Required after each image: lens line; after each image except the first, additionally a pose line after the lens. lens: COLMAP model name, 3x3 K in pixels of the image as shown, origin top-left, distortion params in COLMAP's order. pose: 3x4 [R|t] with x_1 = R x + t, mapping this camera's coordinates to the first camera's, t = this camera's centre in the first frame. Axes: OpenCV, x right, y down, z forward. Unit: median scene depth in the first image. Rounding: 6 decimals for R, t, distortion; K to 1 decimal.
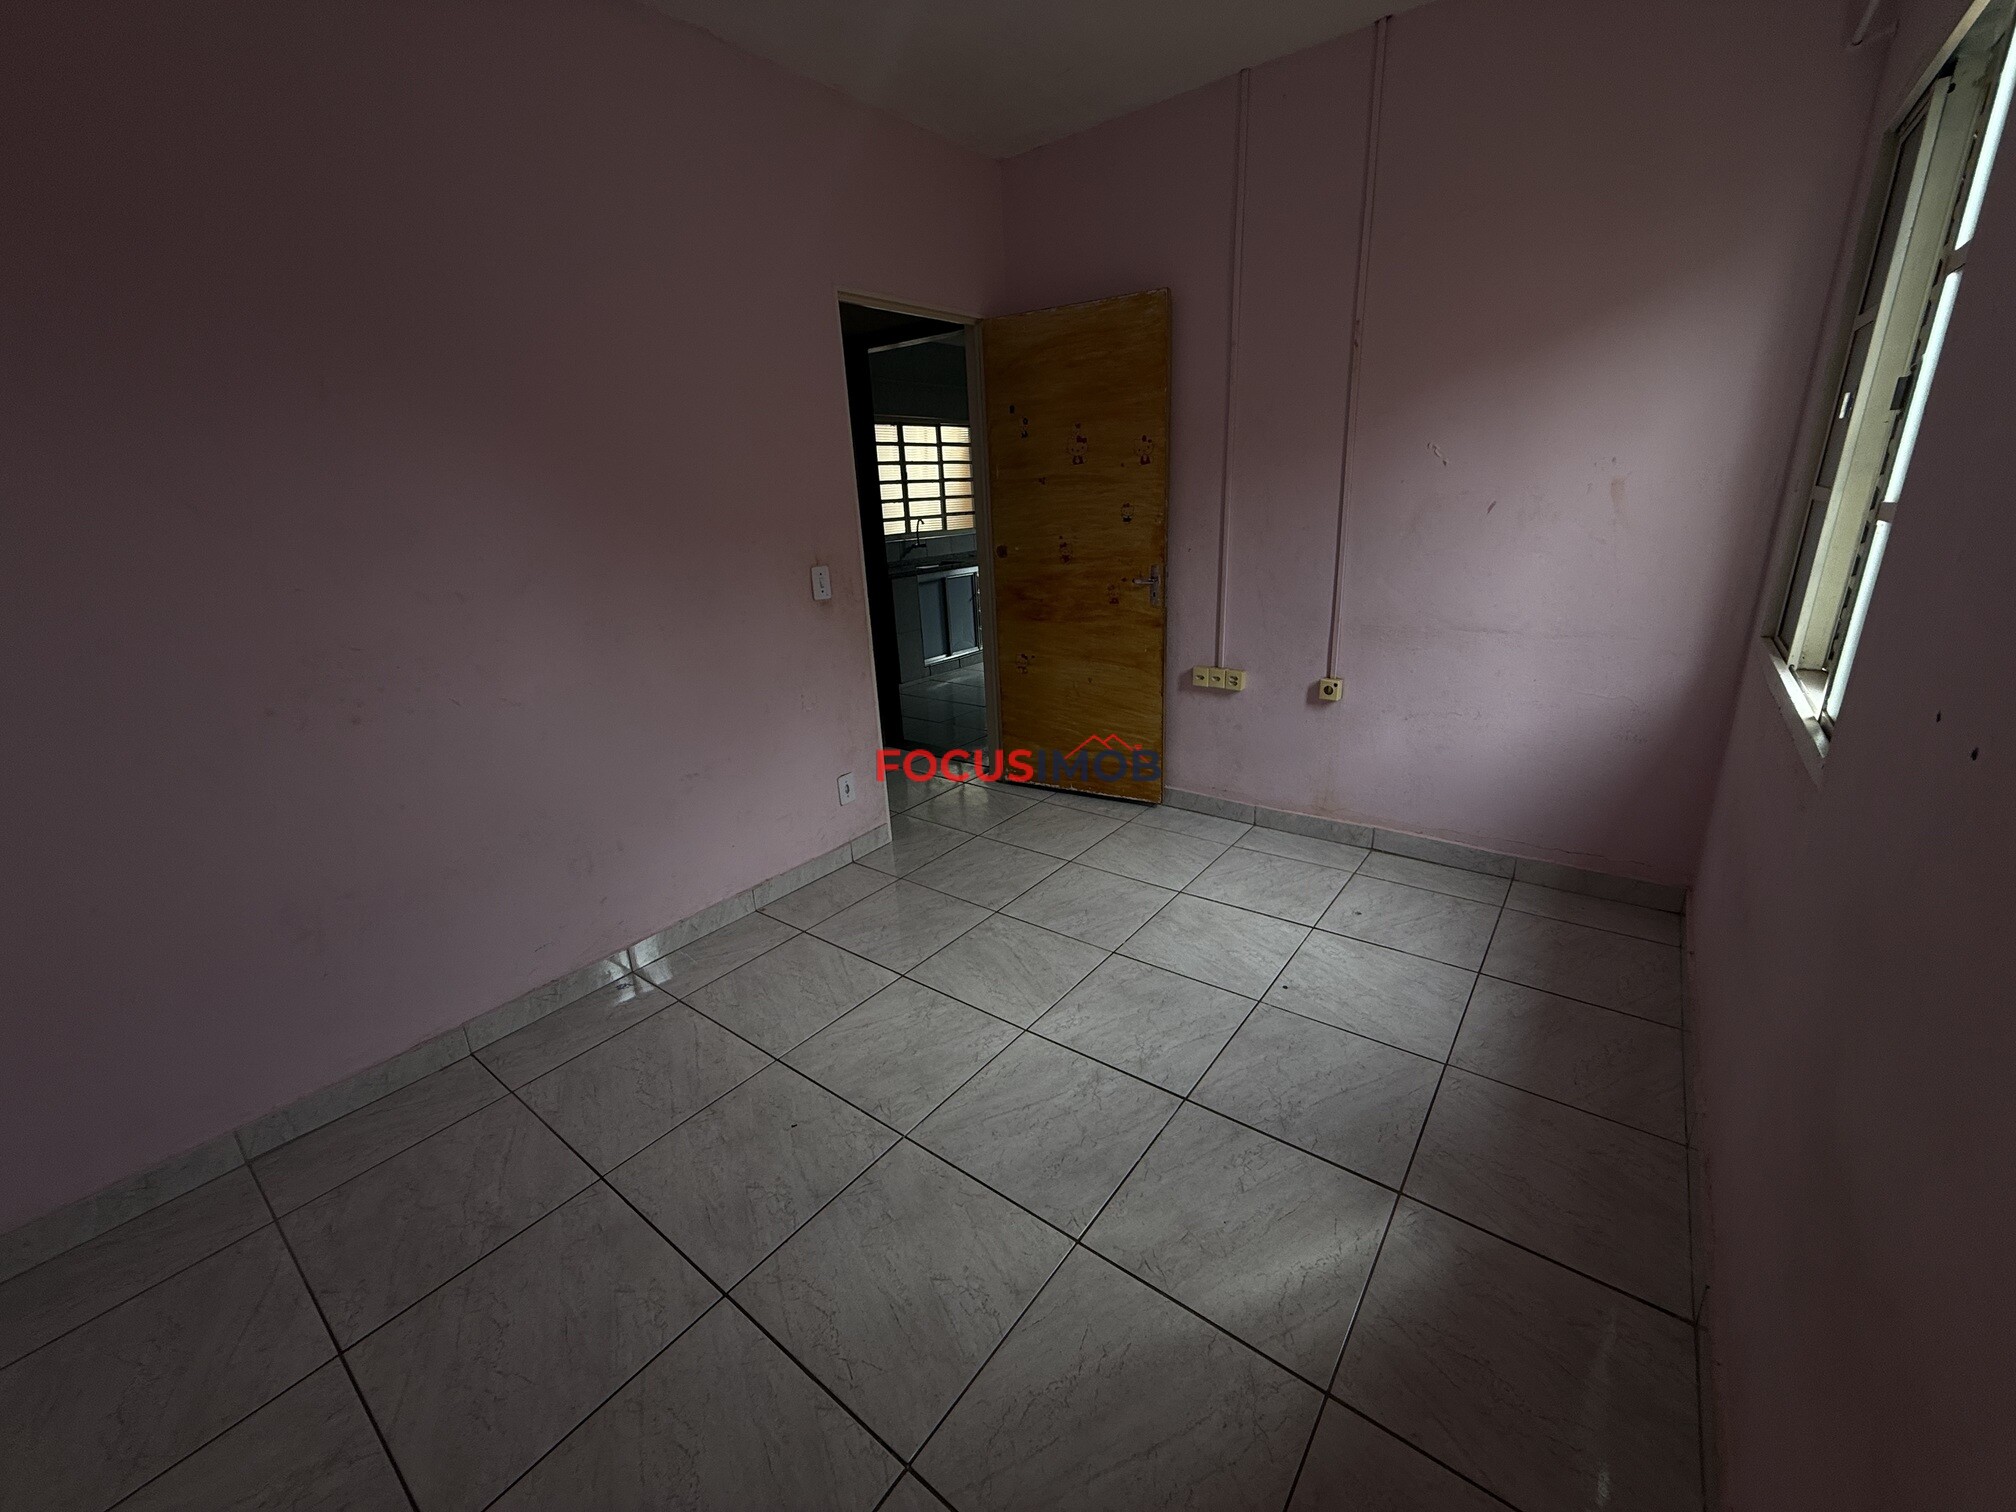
lens RADIAL K [[806.7, 0, 1009.5], [0, 806.7, 755.0], [0, 0, 1]] dist [0.001410, 0.000188]
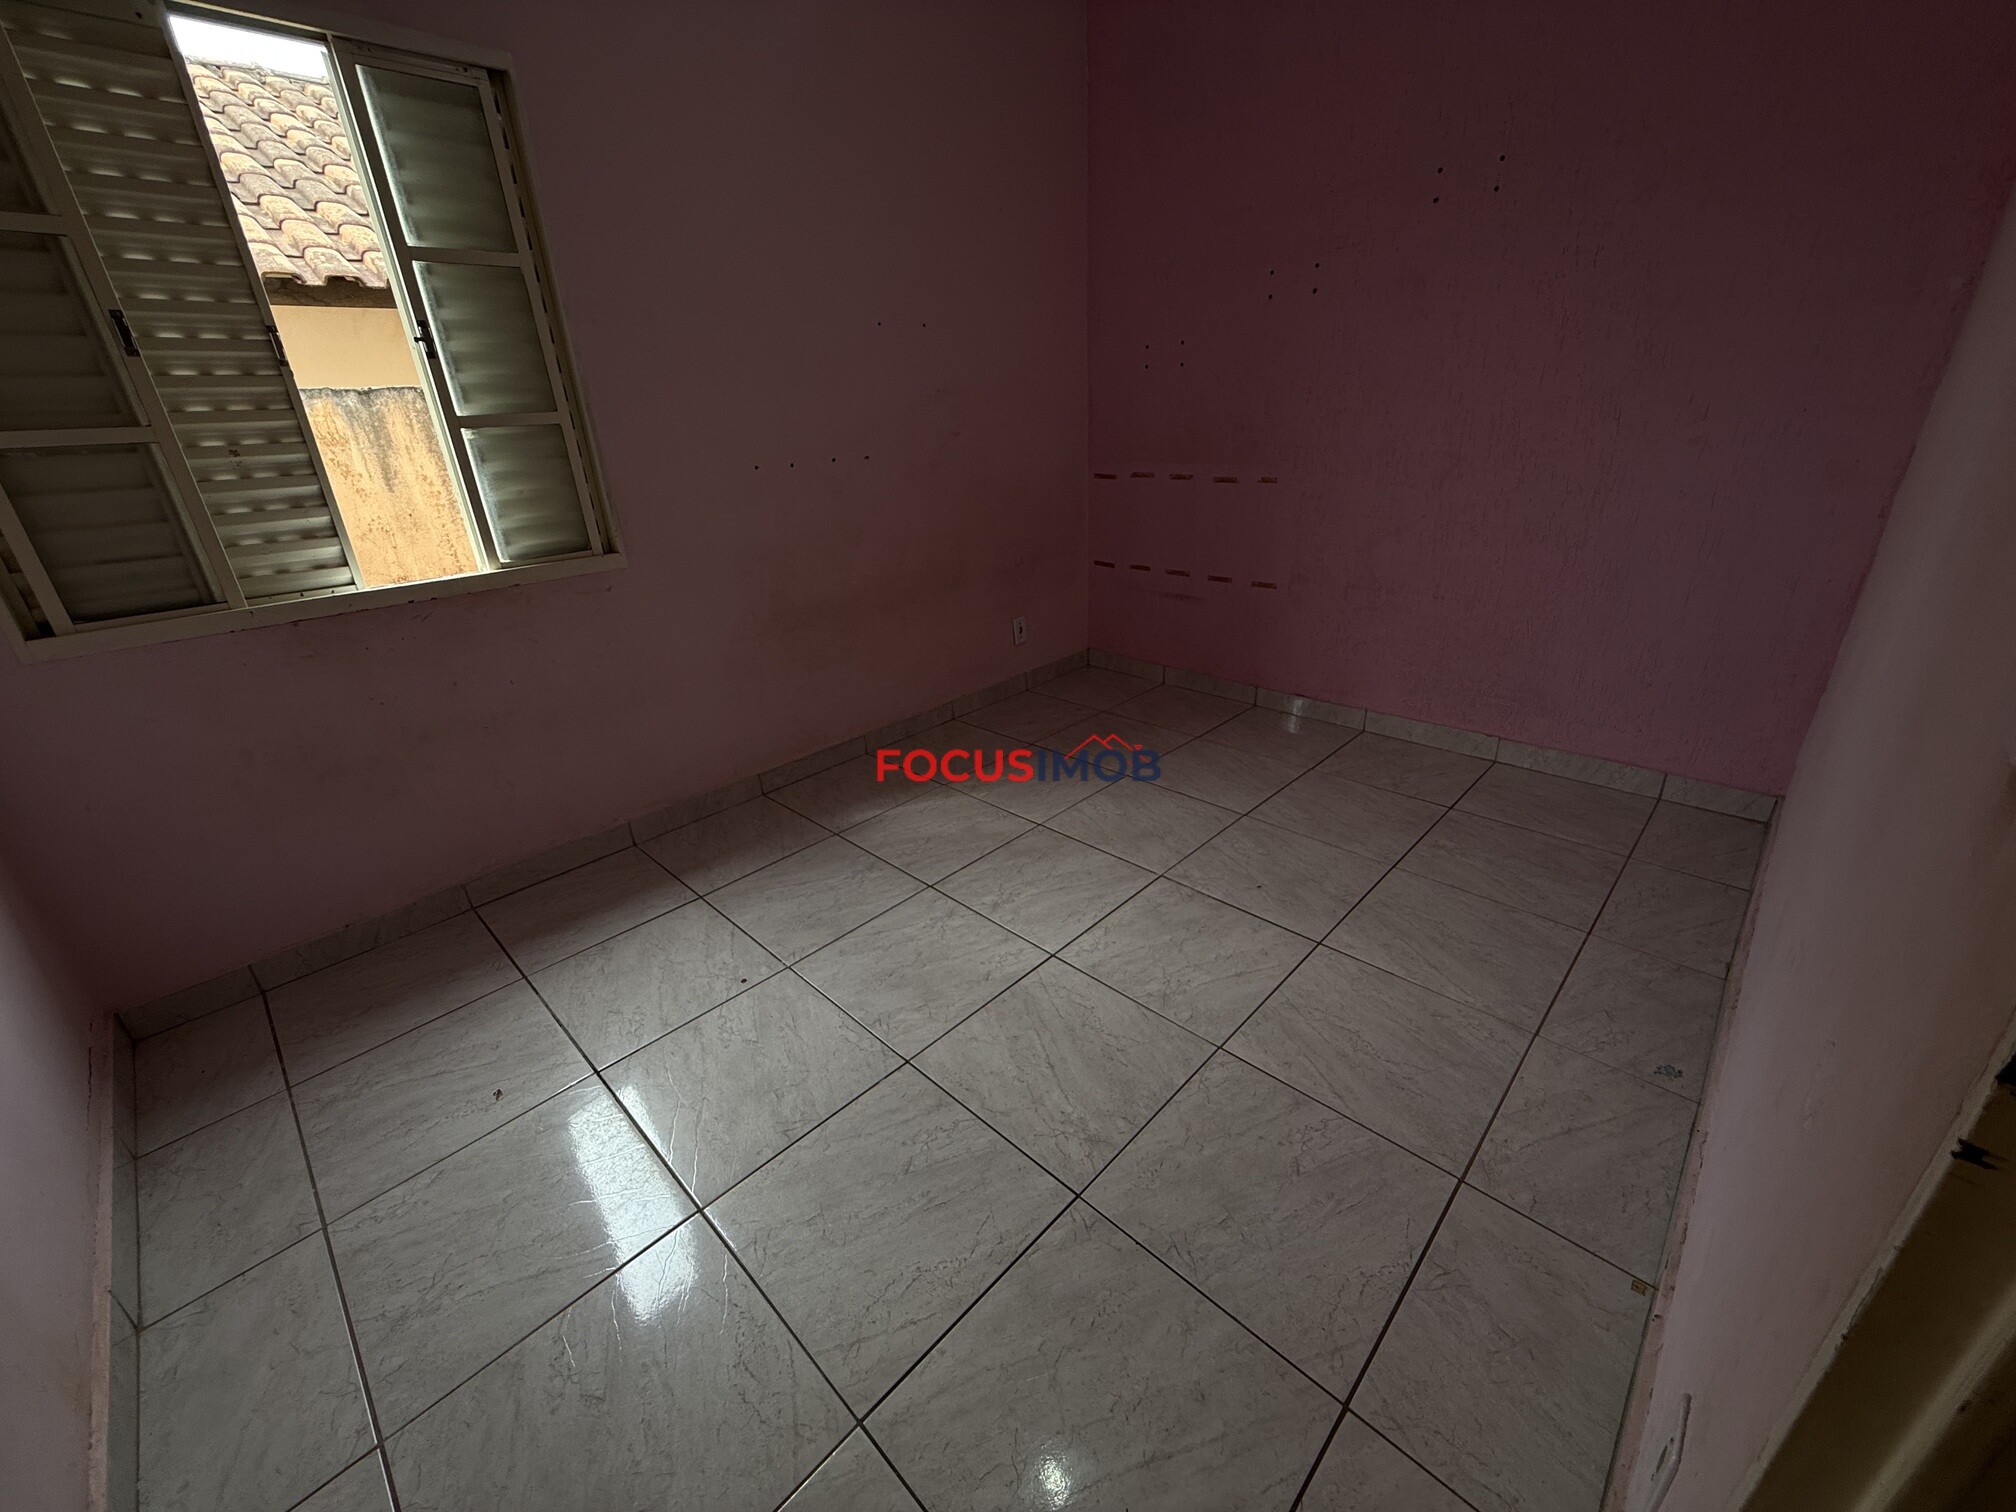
lens RADIAL K [[806.7, 0, 1006.9], [0, 806.7, 757.6], [0, 0, 1]] dist [0.001410, 0.000188]
pose [[-0.988193, 0.037233, 0.148622, -0.068308], [0.127171, 0.740341, 0.660093, -0.414851], [-0.085454, 0.671200, -0.736334, 1.446461]]
